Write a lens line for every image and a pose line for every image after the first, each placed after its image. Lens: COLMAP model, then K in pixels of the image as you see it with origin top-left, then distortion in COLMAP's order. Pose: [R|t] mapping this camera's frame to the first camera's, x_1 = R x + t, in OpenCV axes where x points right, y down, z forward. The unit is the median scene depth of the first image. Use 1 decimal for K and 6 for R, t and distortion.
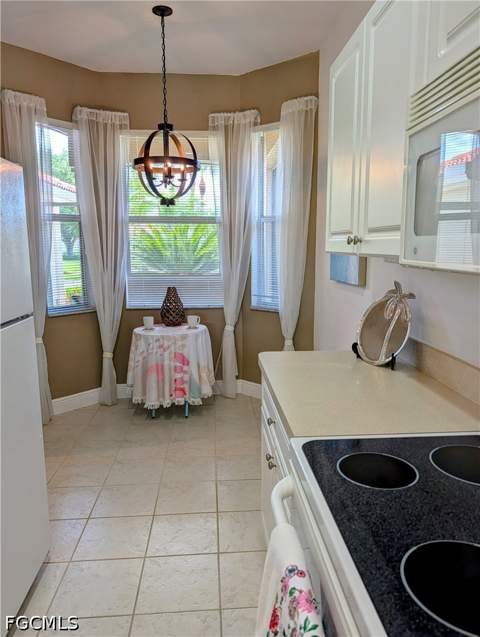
lens RADIAL K [[501.6, 0, 240.0], [0, 501.6, 318.5], [0, 0, 1]] dist [0.040253, 0.000305]
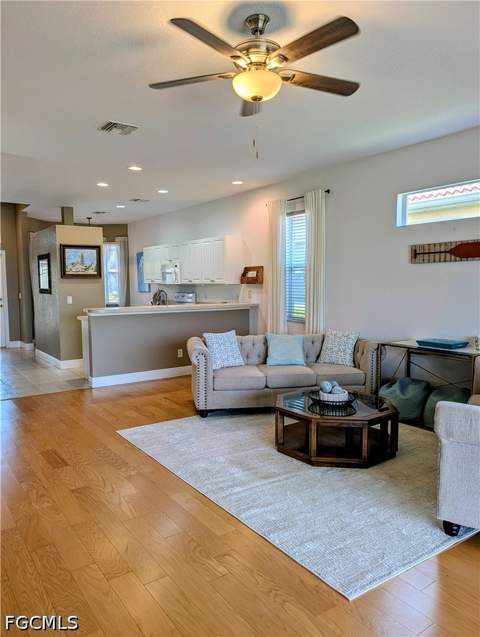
lens RADIAL K [[480.9, 0, 243.5], [0, 480.9, 318.8], [0, 0, 1]] dist [0.056686, -0.000543]
pose [[0.855626, -0.039356, 0.516096, -0.746889], [0.075797, 0.995883, -0.049719, 0.268941], [-0.512014, 0.081659, 0.855087, -1.796814]]
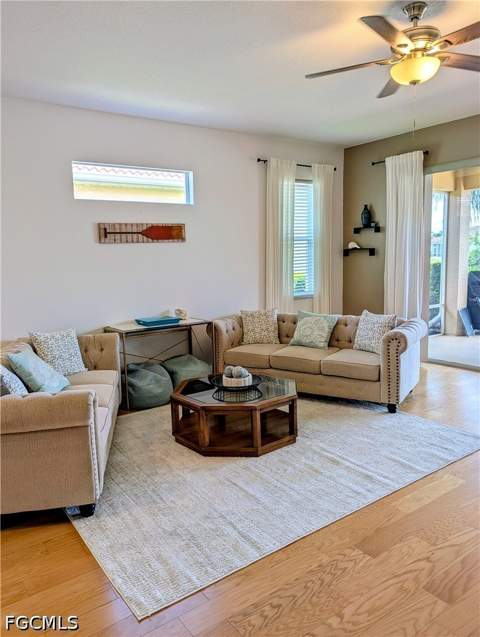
lens RADIAL K [[470.8, 0, 232.4], [0, 470.8, 319.9], [0, 0, 1]] dist [0.012514, -0.000492]
pose [[-0.523999, -0.086919, 0.847272, -0.835050], [0.161262, 0.966661, 0.198900, 0.106884], [-0.836313, 0.240856, -0.492513, -0.672180]]
